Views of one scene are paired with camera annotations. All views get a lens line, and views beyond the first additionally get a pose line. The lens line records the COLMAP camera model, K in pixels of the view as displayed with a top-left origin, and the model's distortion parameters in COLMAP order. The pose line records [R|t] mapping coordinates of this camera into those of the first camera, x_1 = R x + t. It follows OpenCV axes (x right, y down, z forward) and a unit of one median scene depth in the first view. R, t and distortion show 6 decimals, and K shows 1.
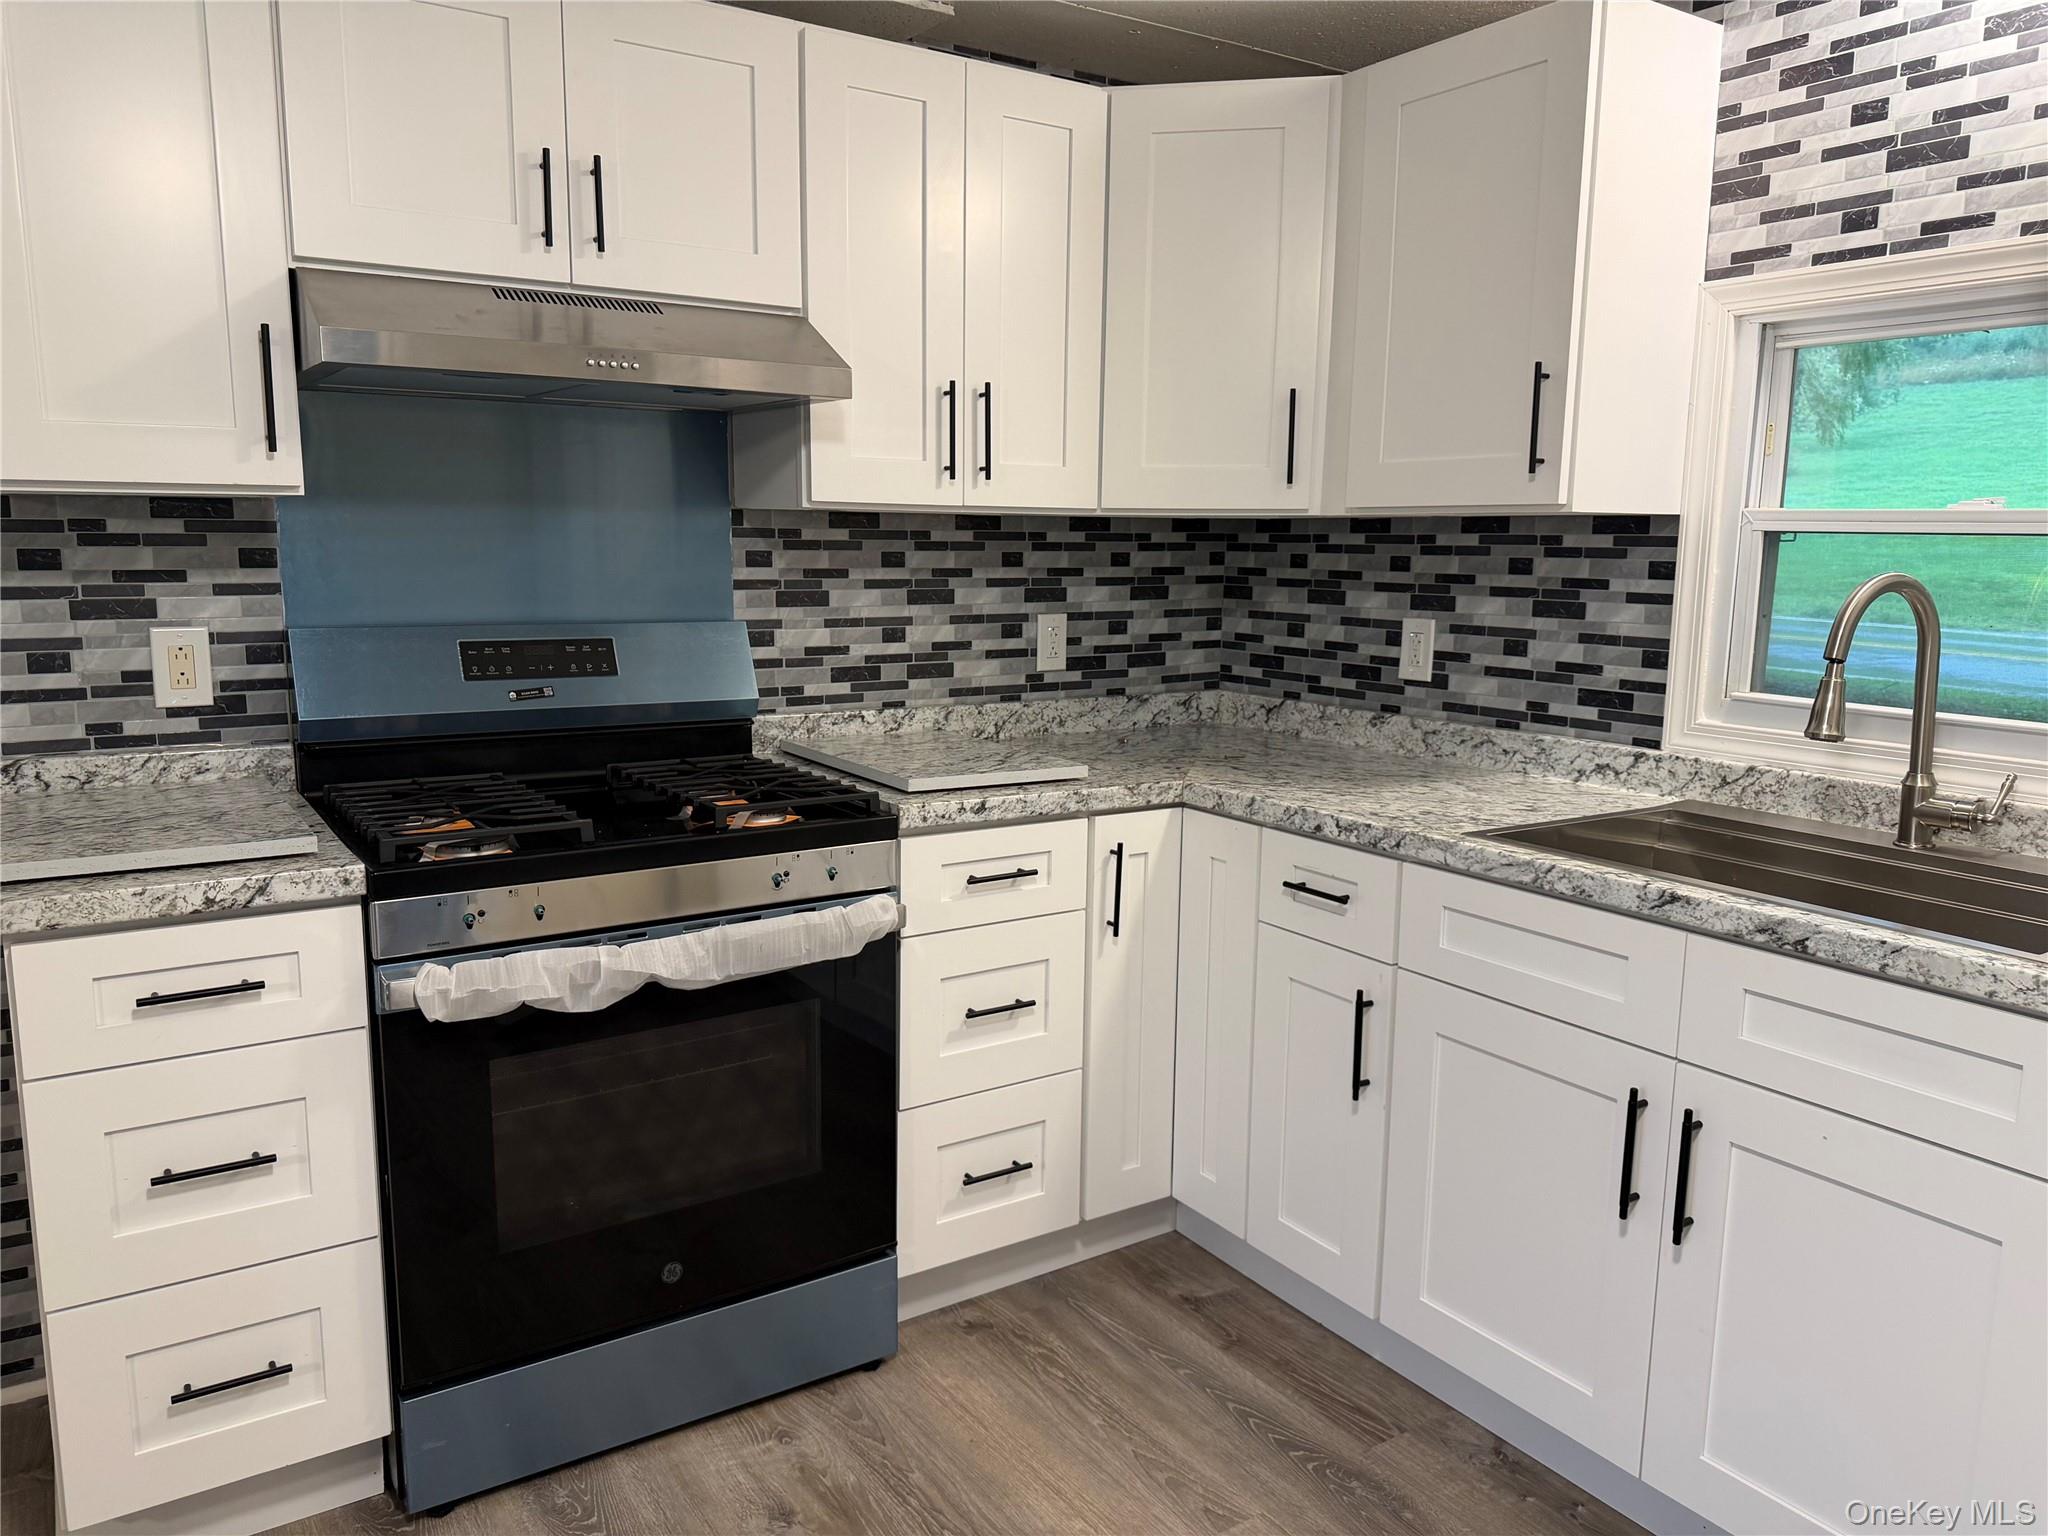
lens RADIAL K [[1472.7, 0, 904.1], [0, 1472.7, 755.4], [0, 0, 1]] dist [0.053023, -0.055962]
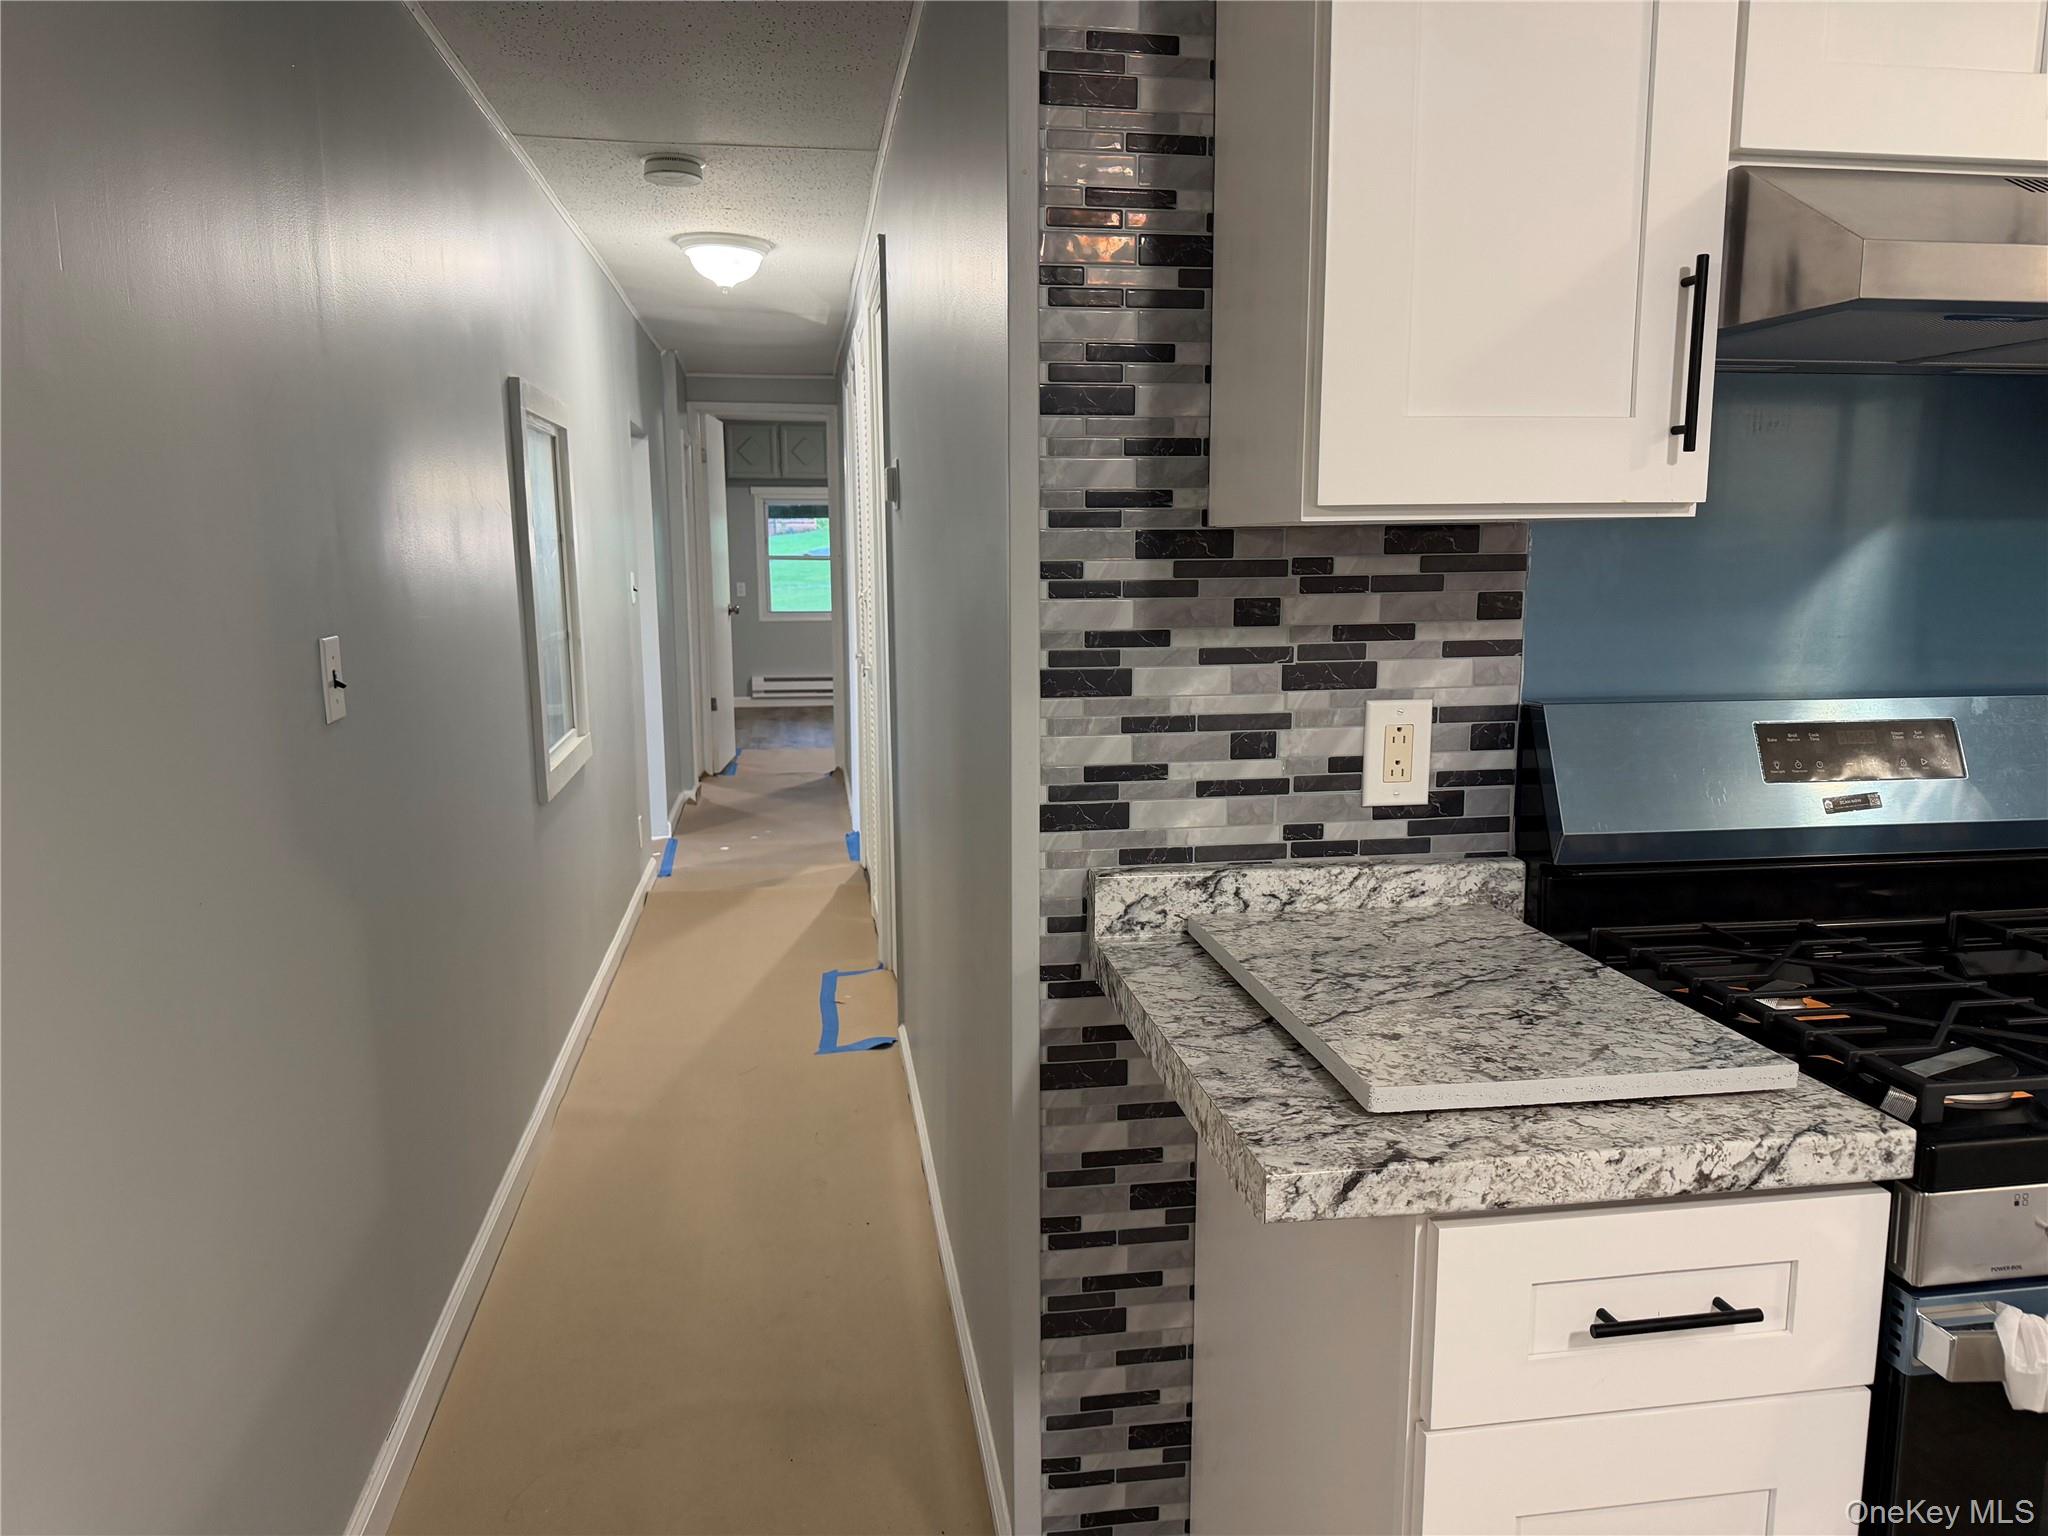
lens RADIAL K [[1472.7, 0, 982.7], [0, 1472.7, 787.0], [0, 0, 1]] dist [0.053023, -0.055962]
pose [[0.915766, 0.052358, -0.398286, -0.389538], [-0.048658, 0.998627, 0.019399, -0.047871], [0.398755, 0.001614, 0.917056, 0.240424]]
